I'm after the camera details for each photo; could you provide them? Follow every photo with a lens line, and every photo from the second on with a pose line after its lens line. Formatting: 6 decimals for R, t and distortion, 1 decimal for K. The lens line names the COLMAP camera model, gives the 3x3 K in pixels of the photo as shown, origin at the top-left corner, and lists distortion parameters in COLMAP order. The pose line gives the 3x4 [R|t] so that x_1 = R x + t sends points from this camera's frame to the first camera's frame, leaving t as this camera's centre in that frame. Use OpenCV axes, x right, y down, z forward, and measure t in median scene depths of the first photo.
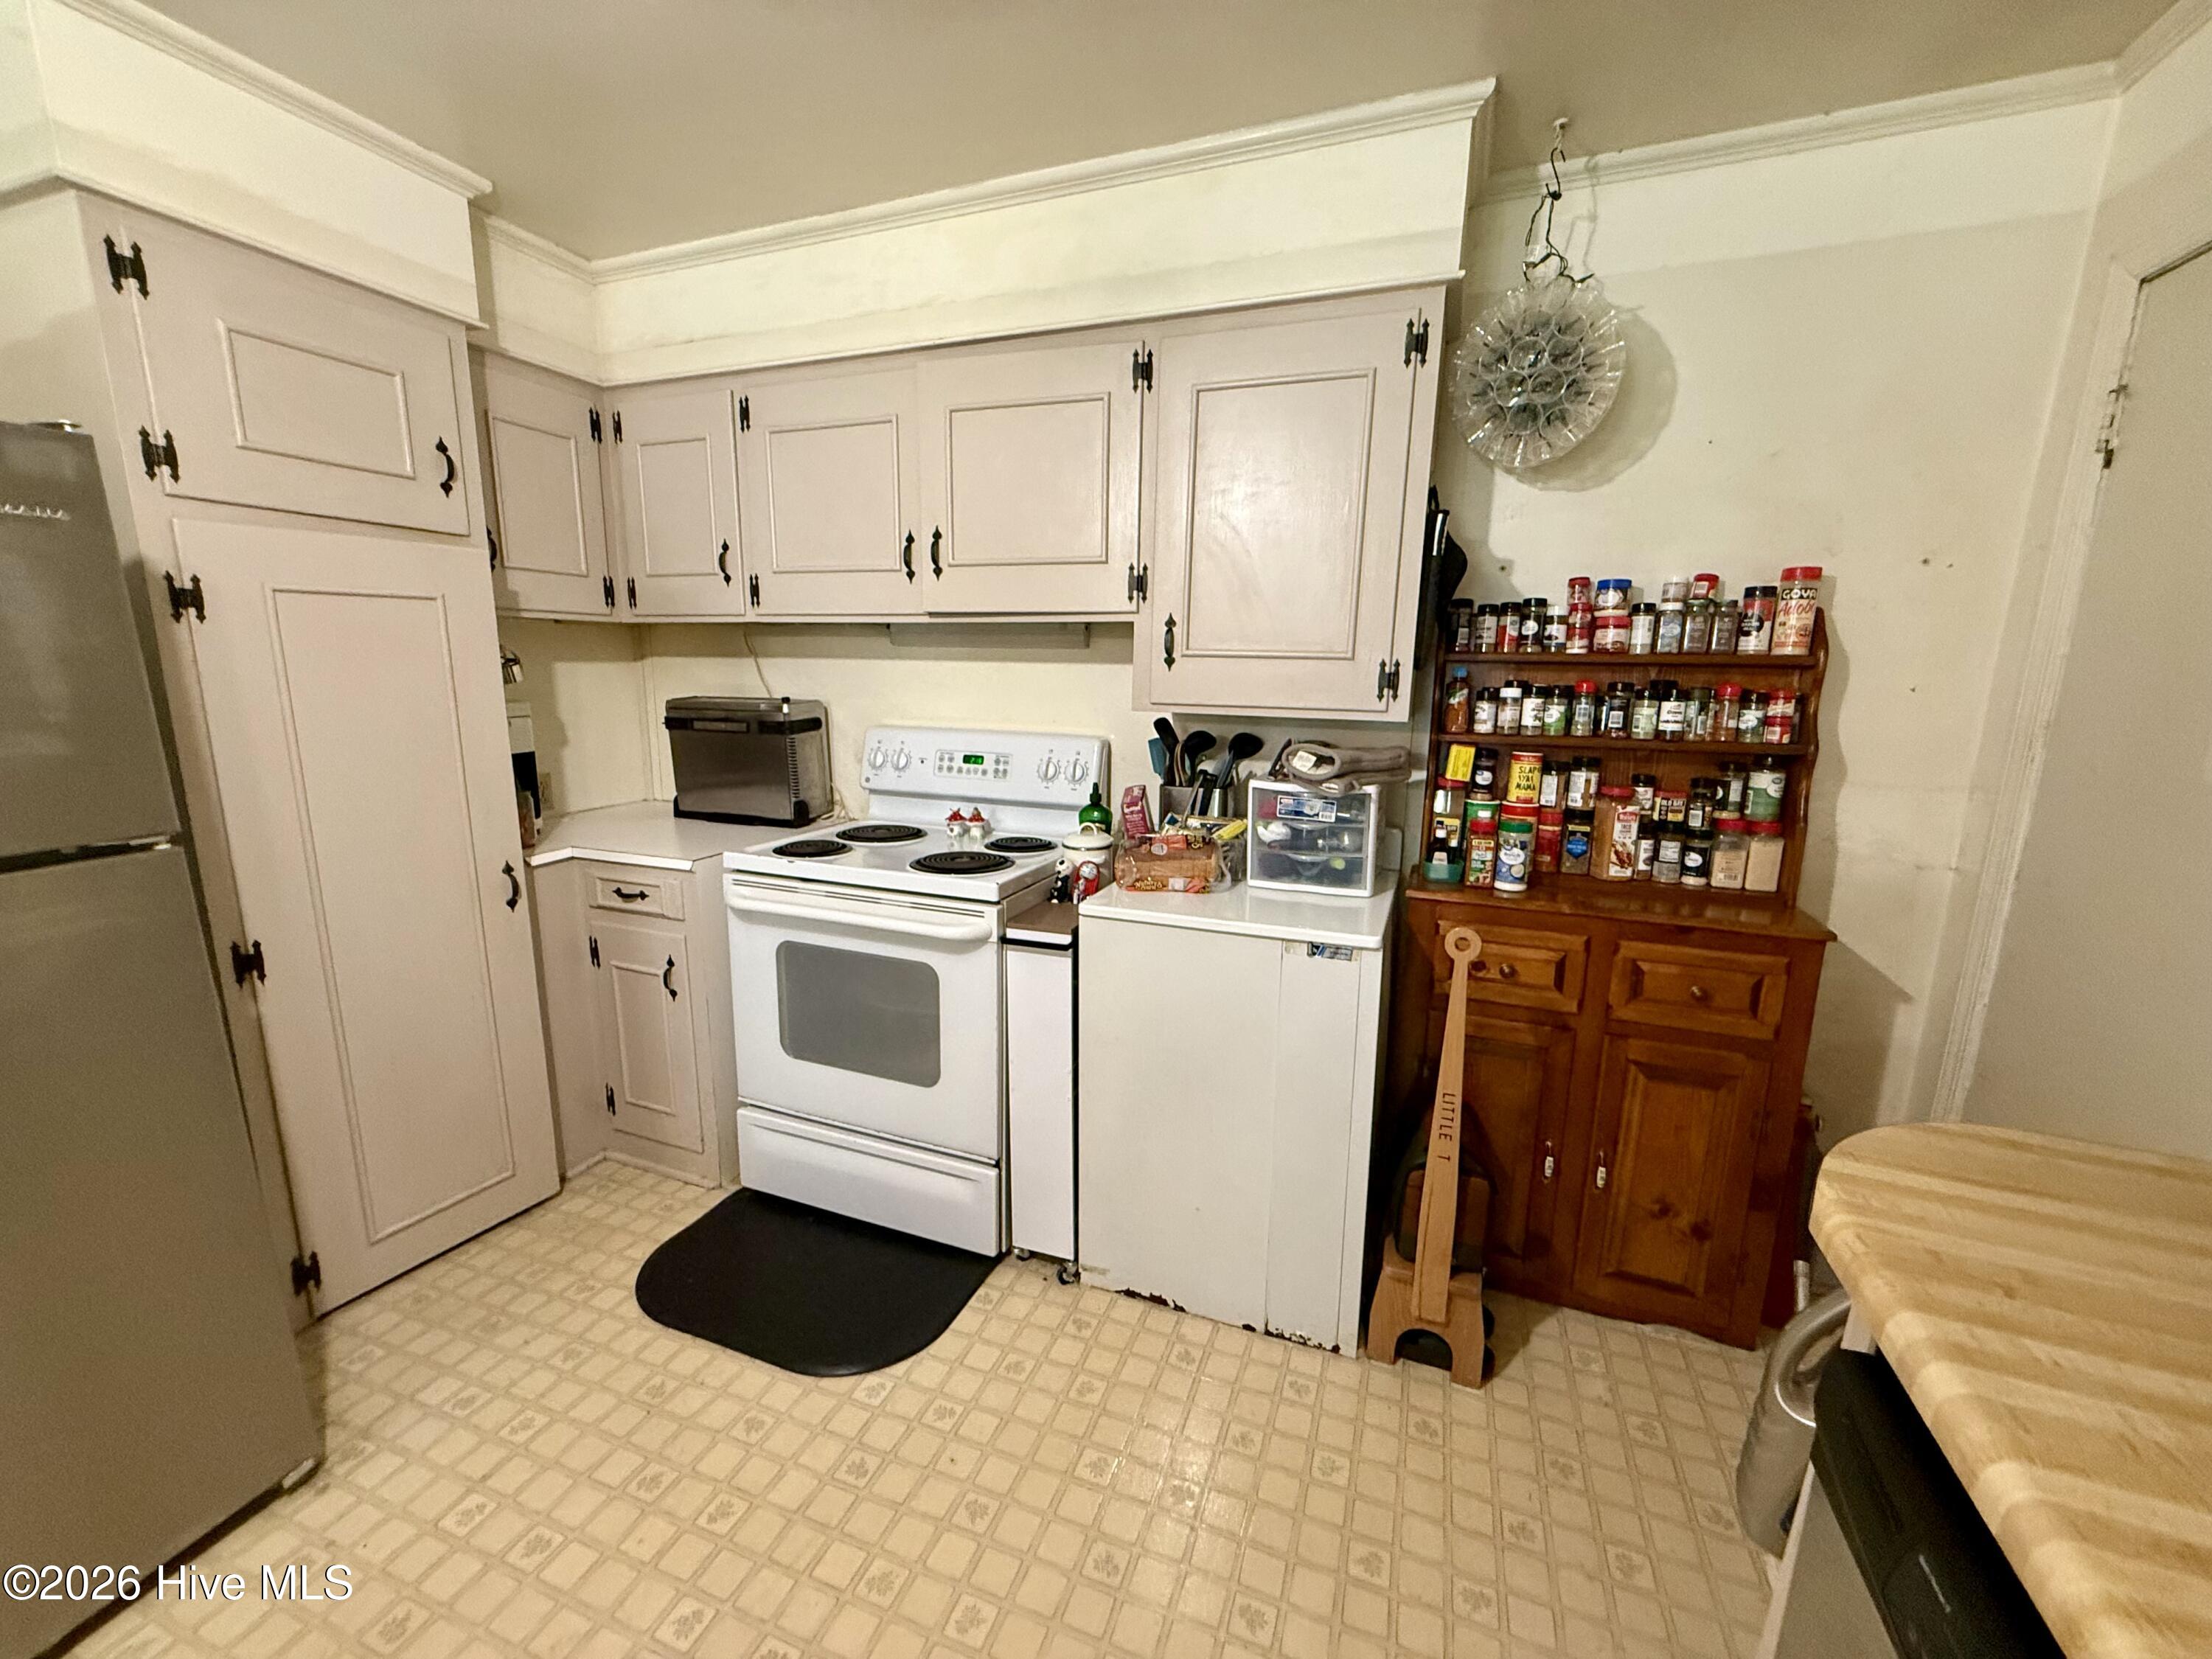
lens RADIAL K [[877.2, 0, 1112.0], [0, 877.2, 831.2], [0, 0, 1]] dist [-0.000169, 0.000025]
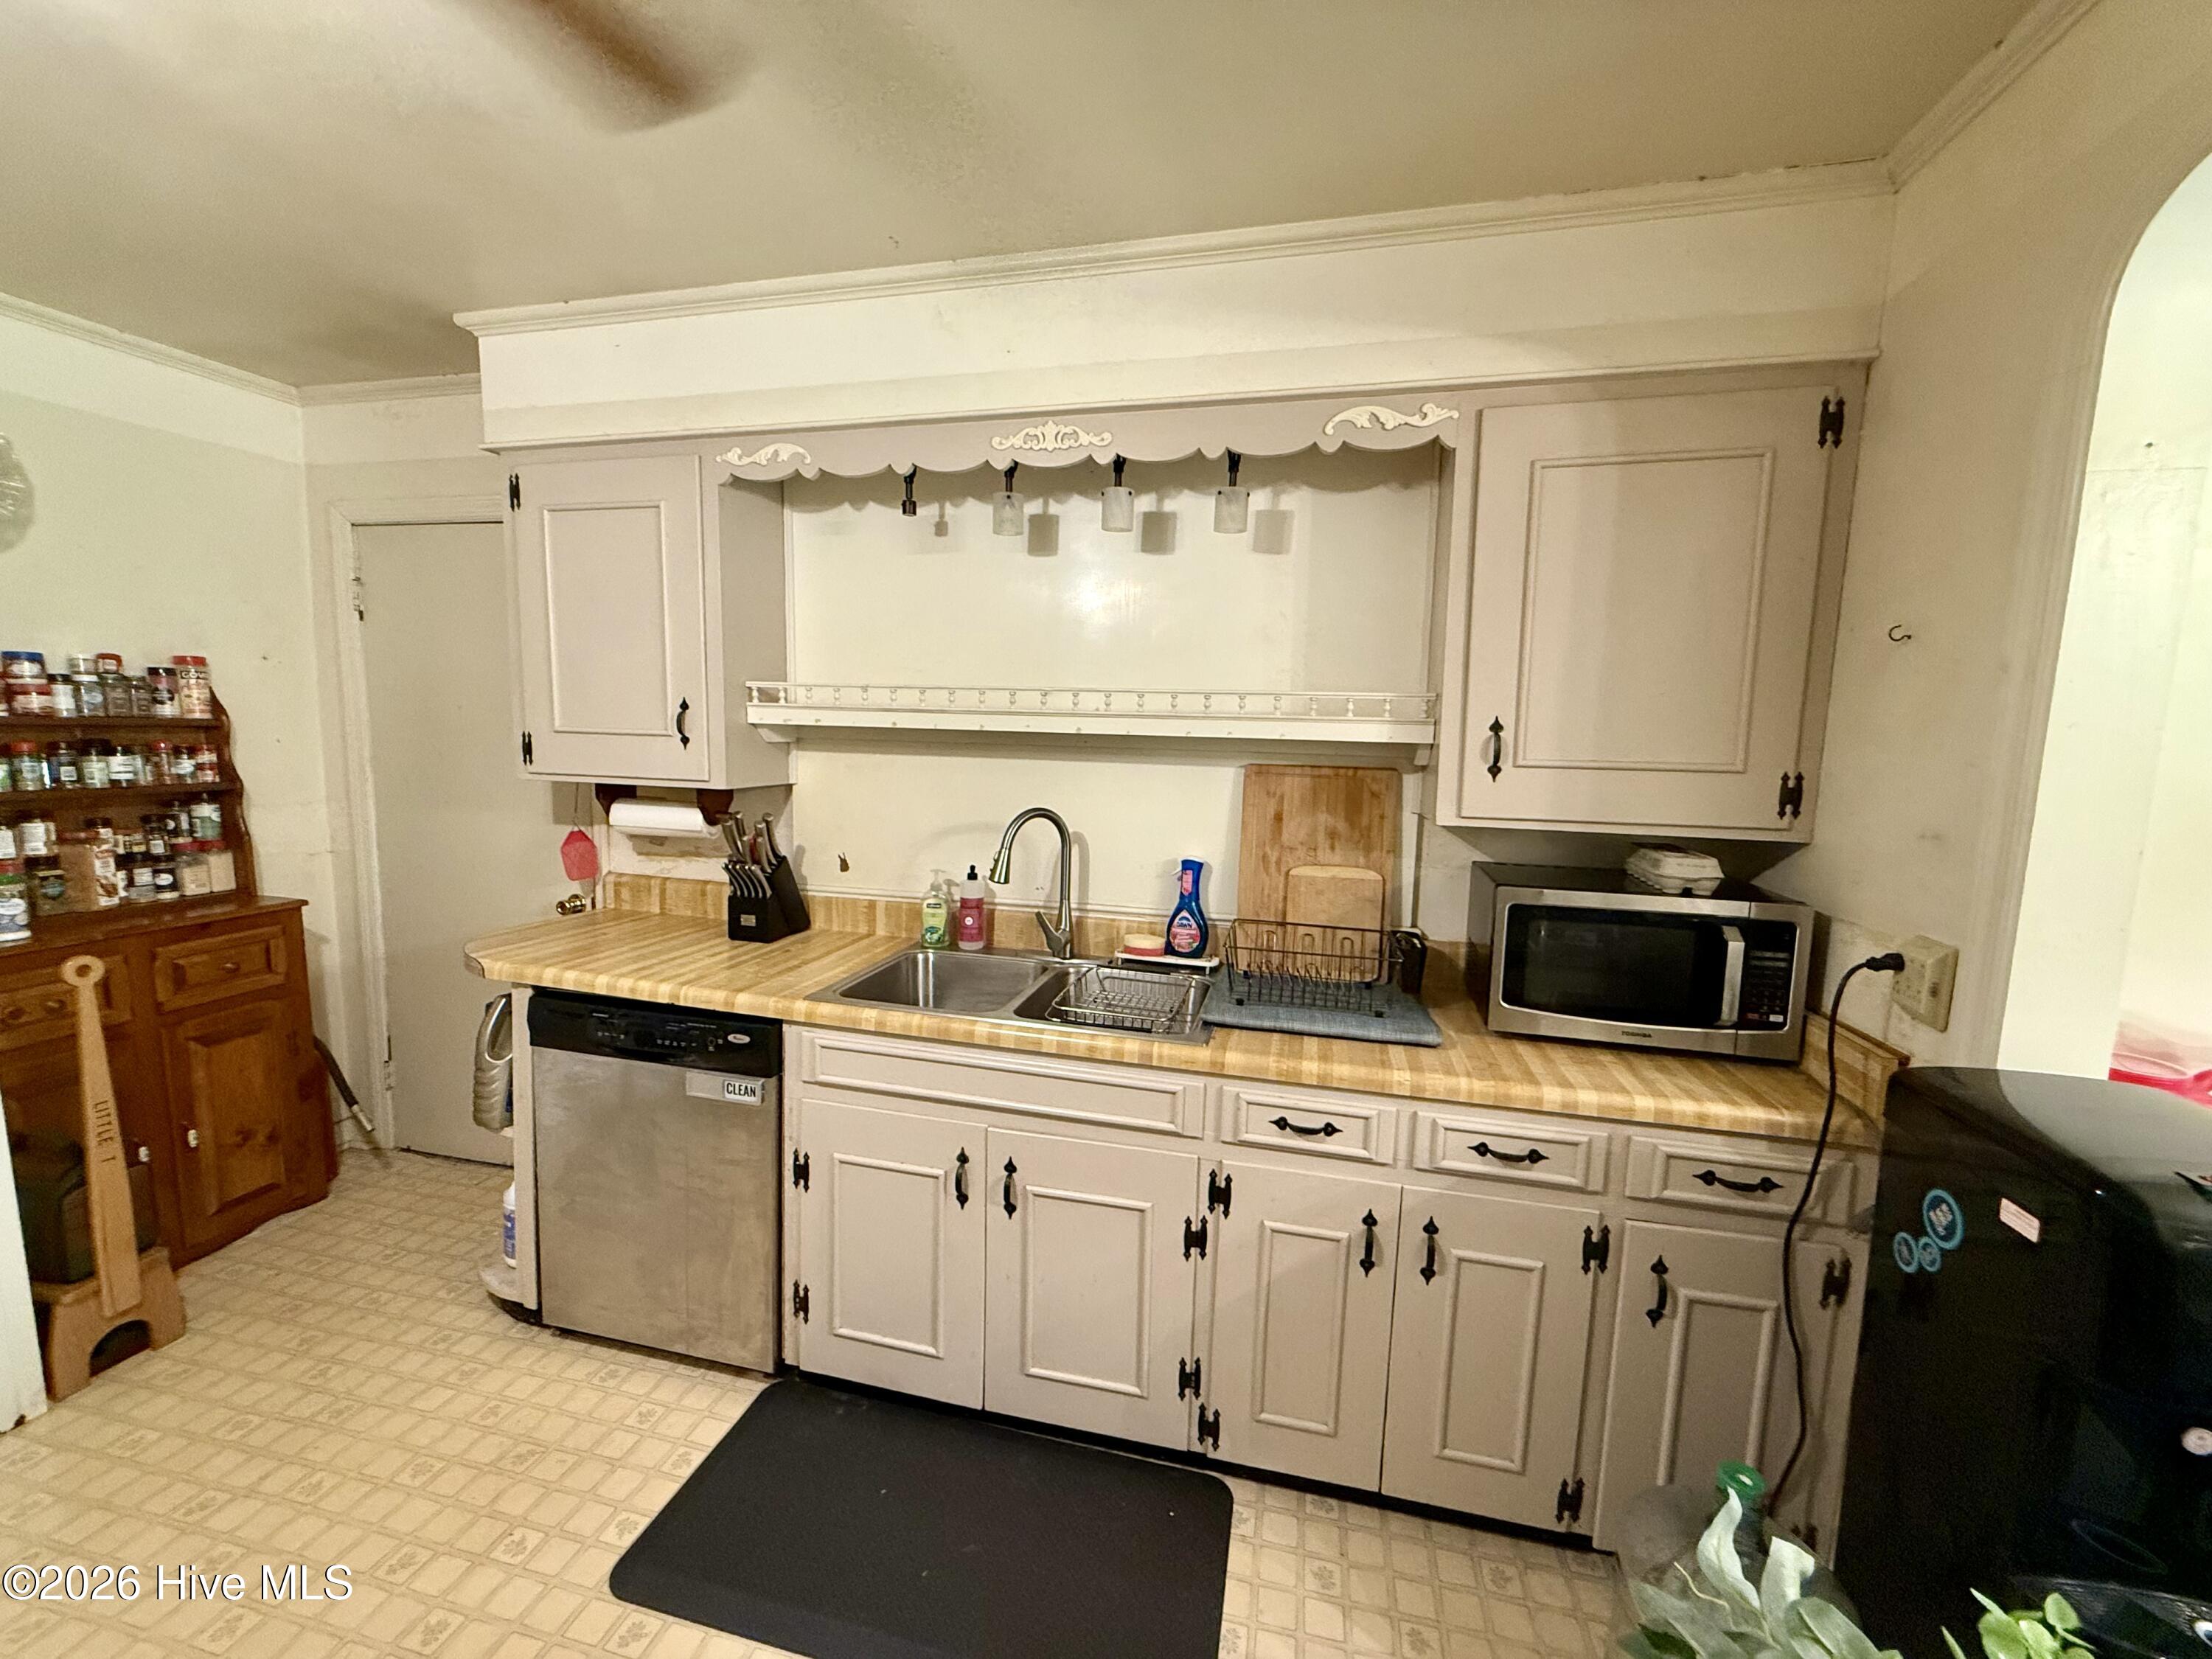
lens RADIAL K [[877.2, 0, 1107.6], [0, 877.2, 829.8], [0, 0, 1]] dist [-0.000169, 0.000025]
pose [[-0.145536, -0.130370, 0.980726, -0.773390], [0.162497, 0.974668, 0.153678, -0.010265], [-0.975917, 0.181731, -0.120664, -0.185821]]
